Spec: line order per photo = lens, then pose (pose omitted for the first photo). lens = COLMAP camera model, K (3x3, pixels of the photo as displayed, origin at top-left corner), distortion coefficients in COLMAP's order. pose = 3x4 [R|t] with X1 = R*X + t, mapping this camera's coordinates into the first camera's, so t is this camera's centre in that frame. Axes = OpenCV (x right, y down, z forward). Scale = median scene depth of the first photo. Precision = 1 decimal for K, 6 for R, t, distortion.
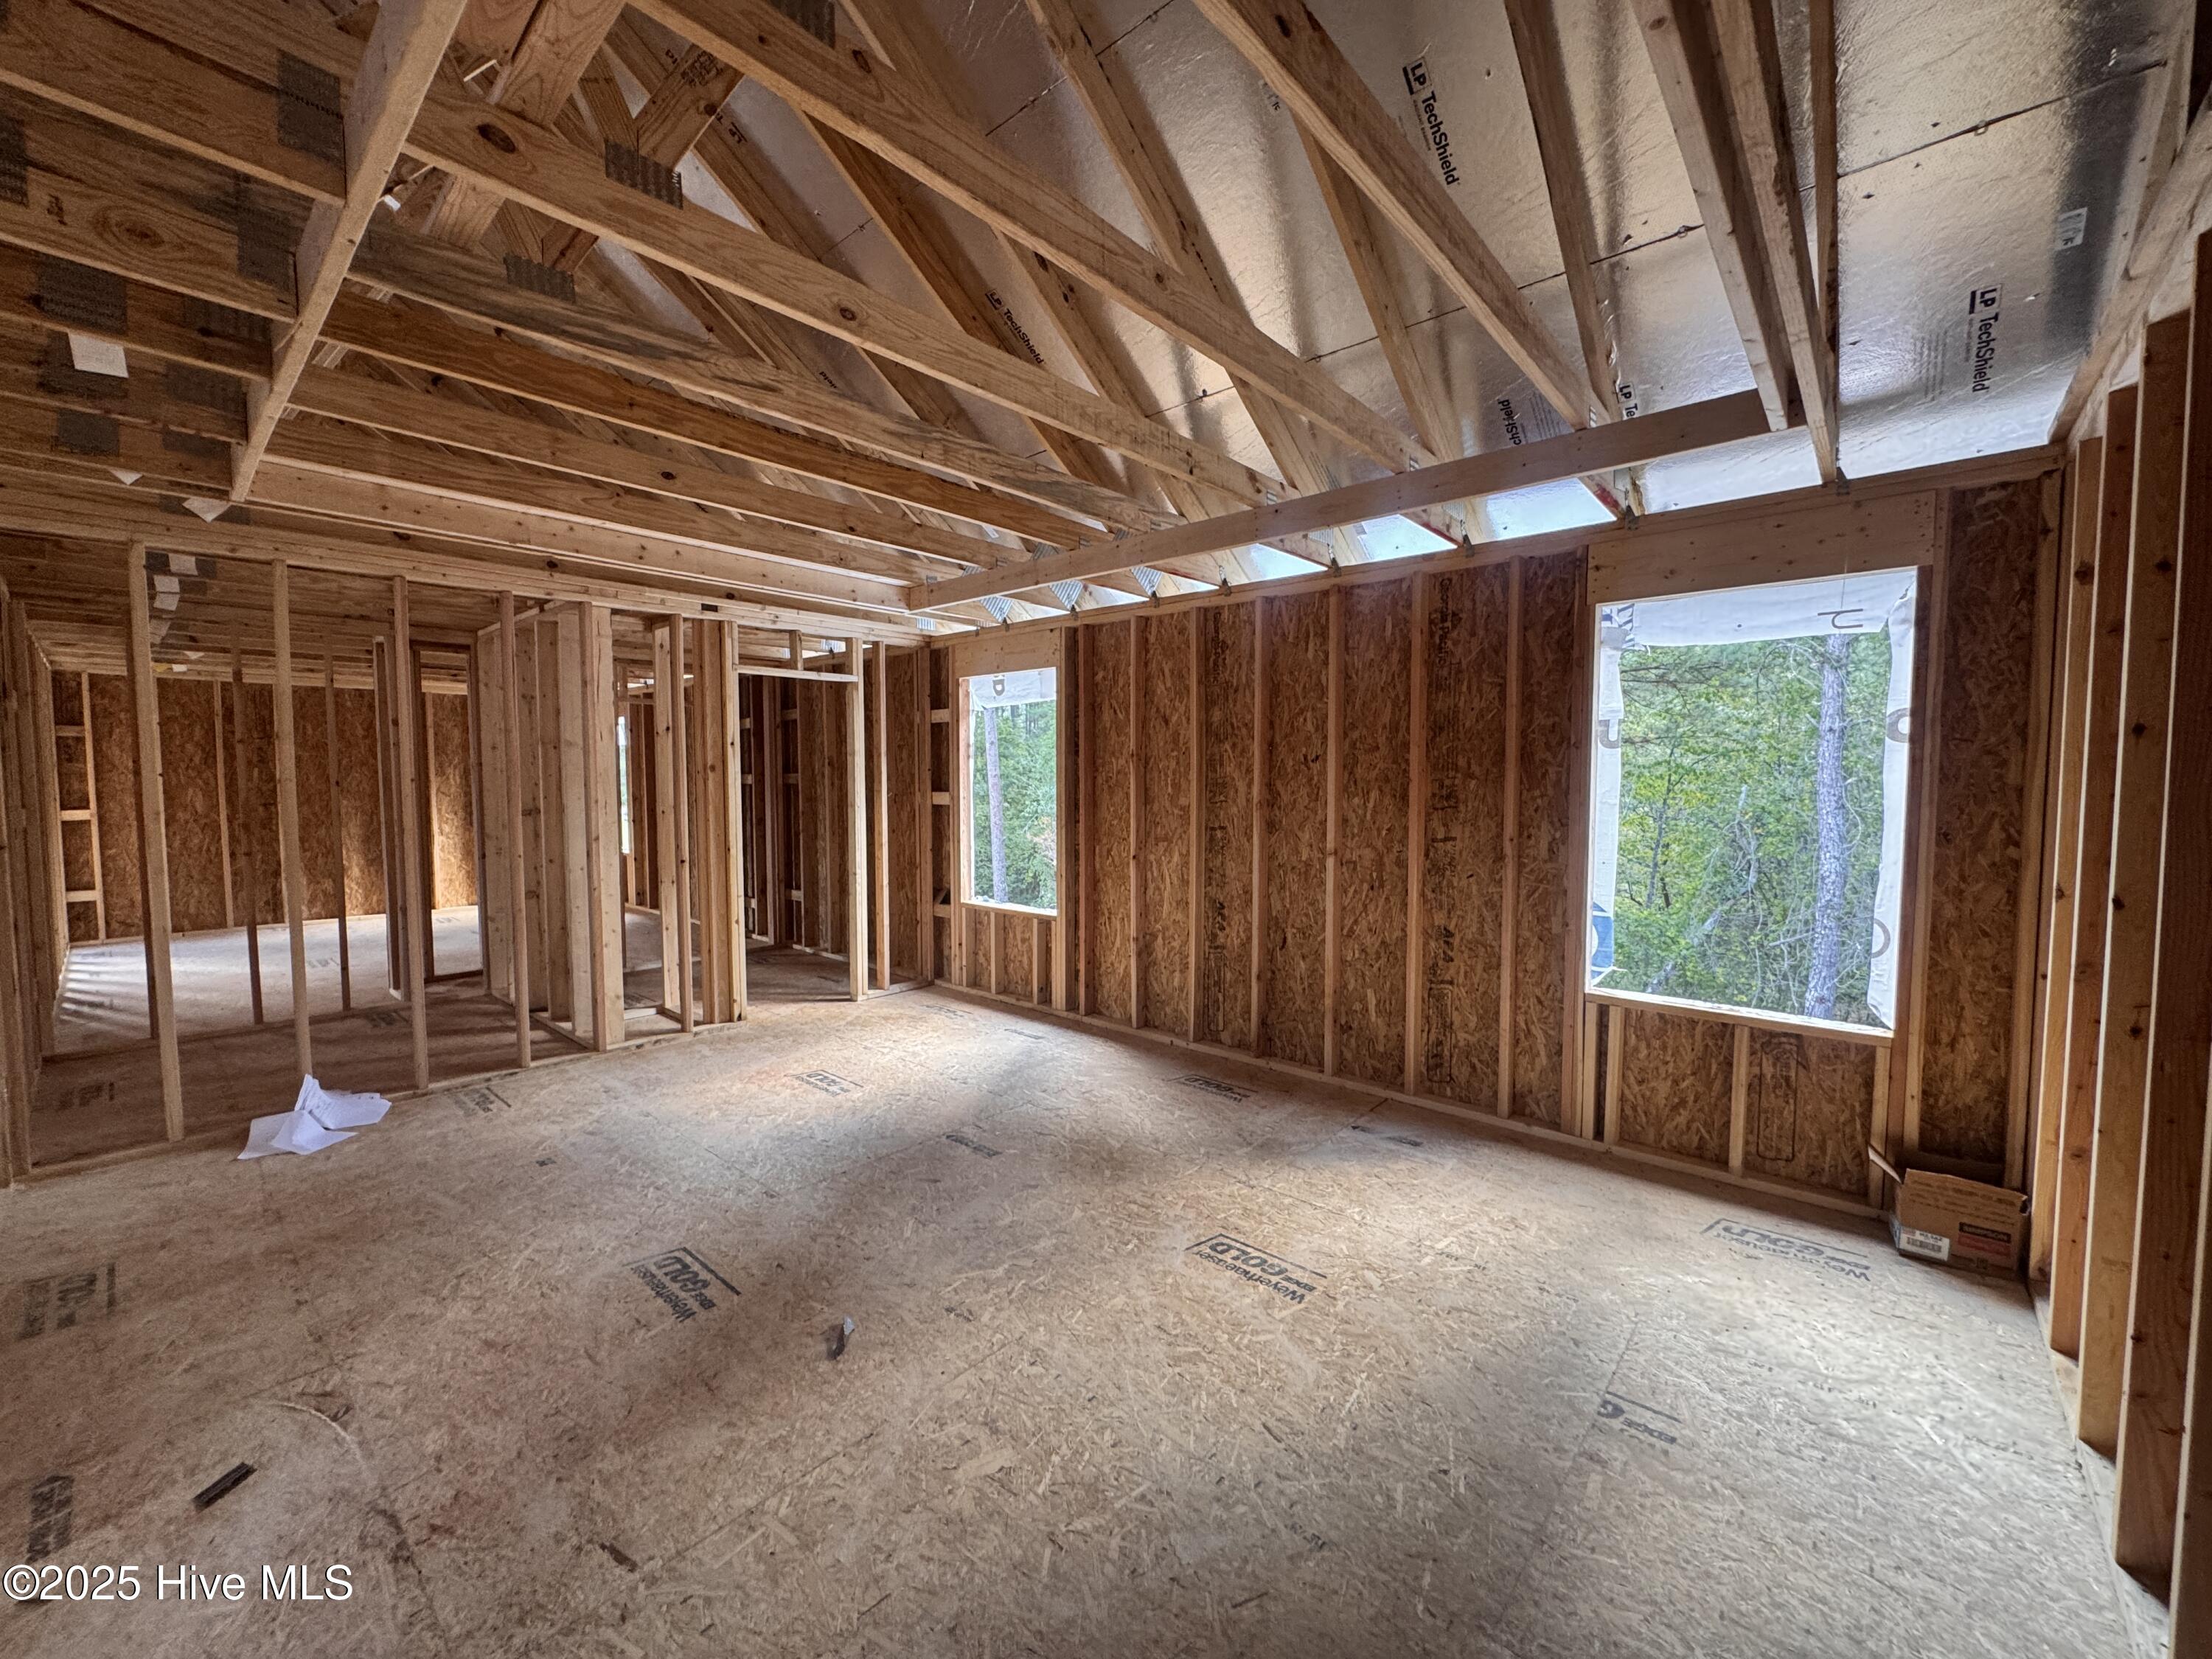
lens RADIAL K [[880.5, 0, 1106.8], [0, 880.5, 826.5], [0, 0, 1]] dist [-0.002891, 0.000493]
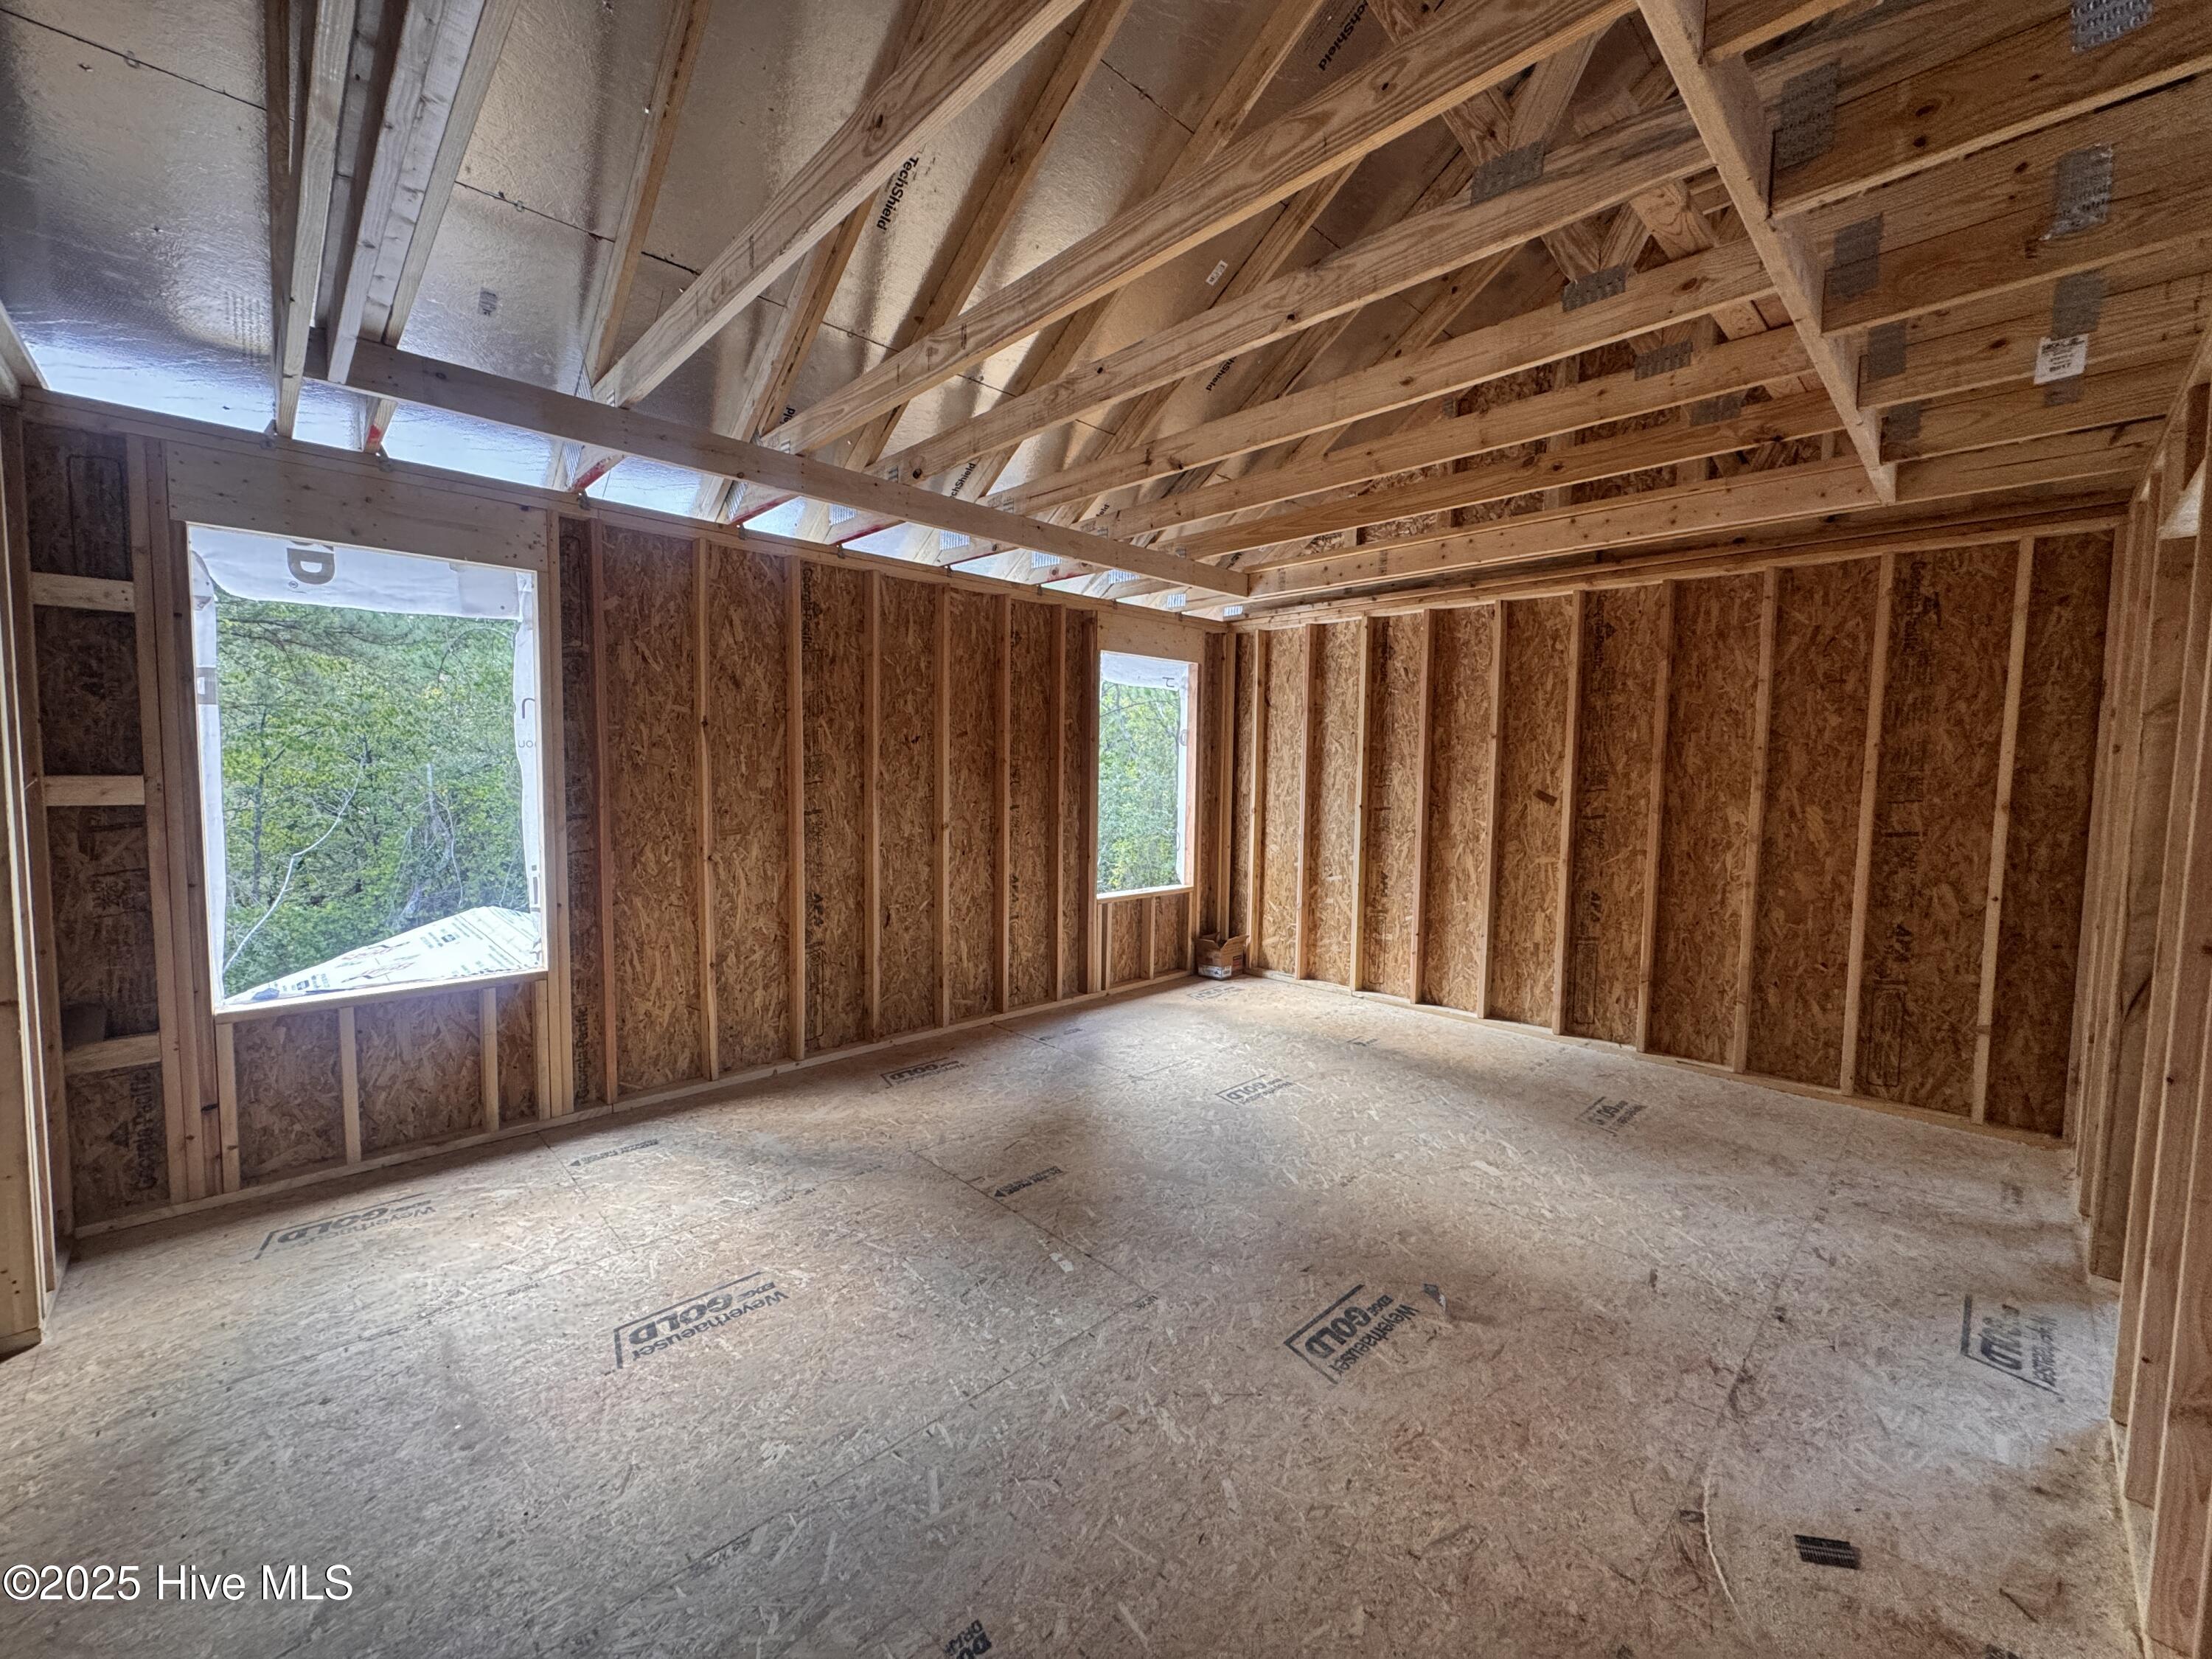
lens RADIAL K [[880.5, 0, 1099.0], [0, 880.5, 827.9], [0, 0, 1]] dist [-0.002891, 0.000493]
pose [[0.081667, -0.069615, 0.994225, -0.900358], [0.040236, 0.996975, 0.066503, -0.036593], [-0.995847, 0.034573, 0.084221, 0.774821]]
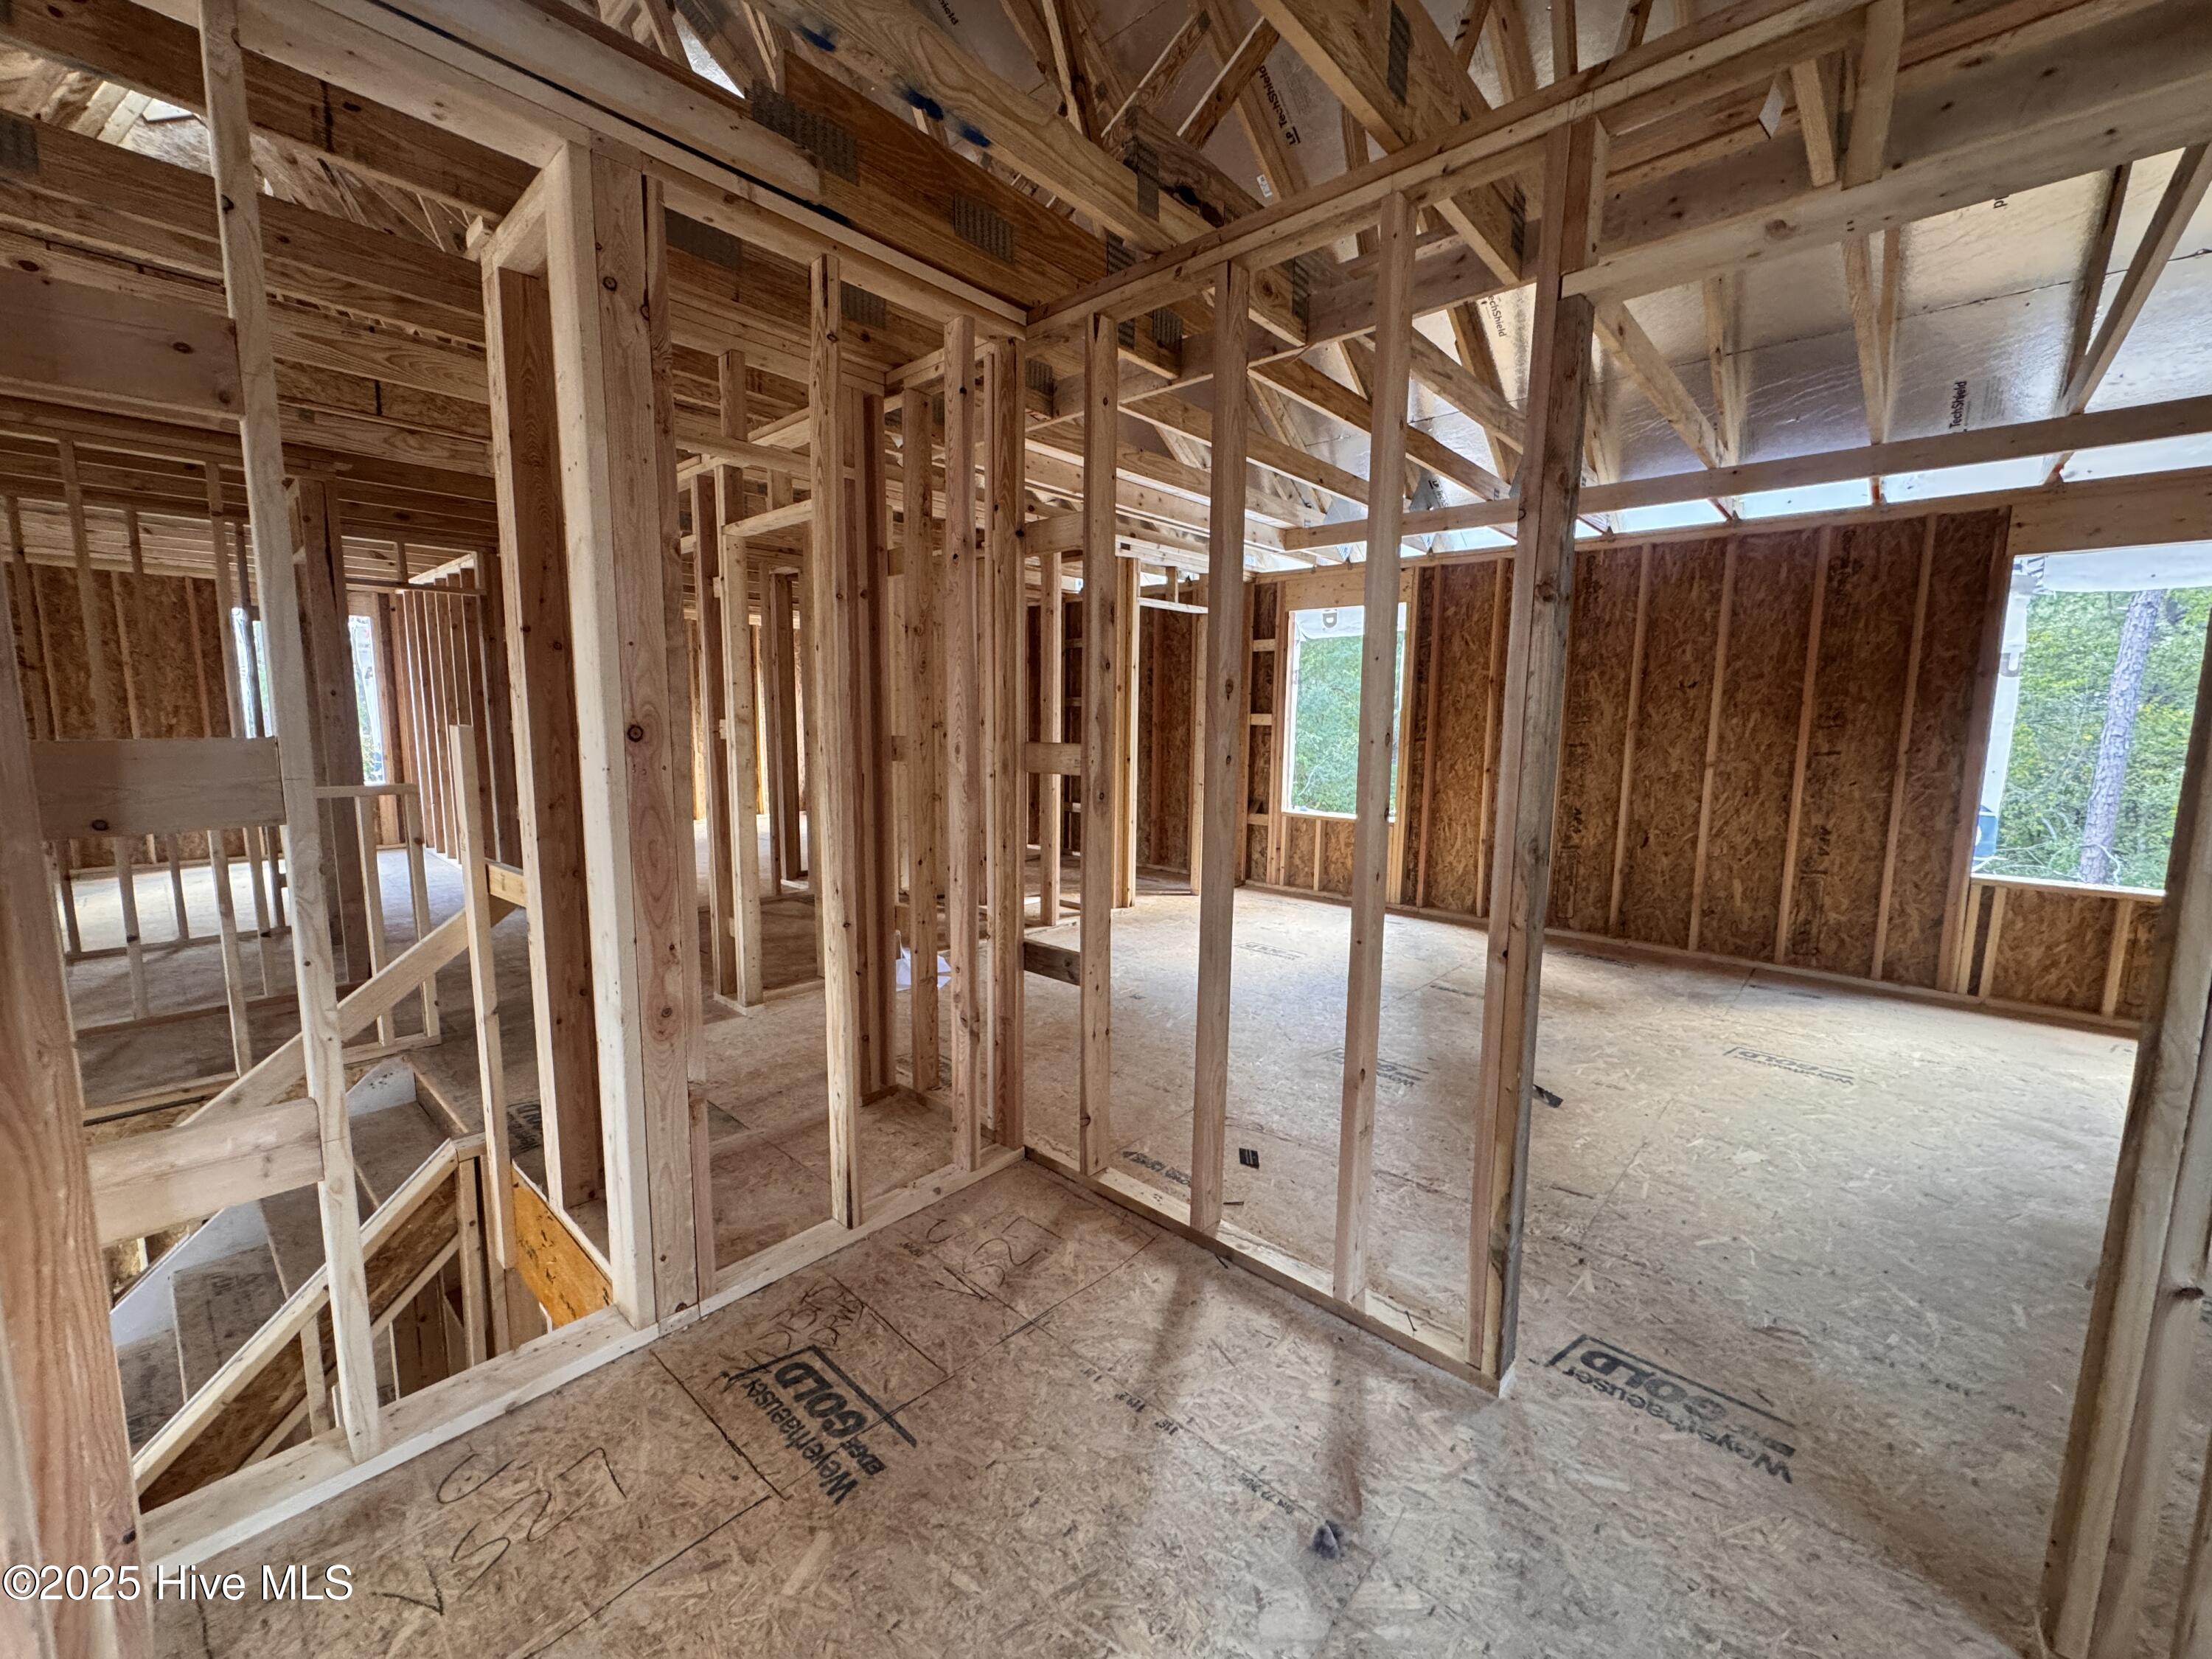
lens RADIAL K [[880.5, 0, 1109.0], [0, 880.5, 825.2], [0, 0, 1]] dist [-0.002891, 0.000493]
pose [[0.999821, 0.013814, -0.012940, -0.582298], [-0.012867, 0.997424, 0.070567, 0.040776], [0.013882, -0.070387, 0.997423, -0.213649]]
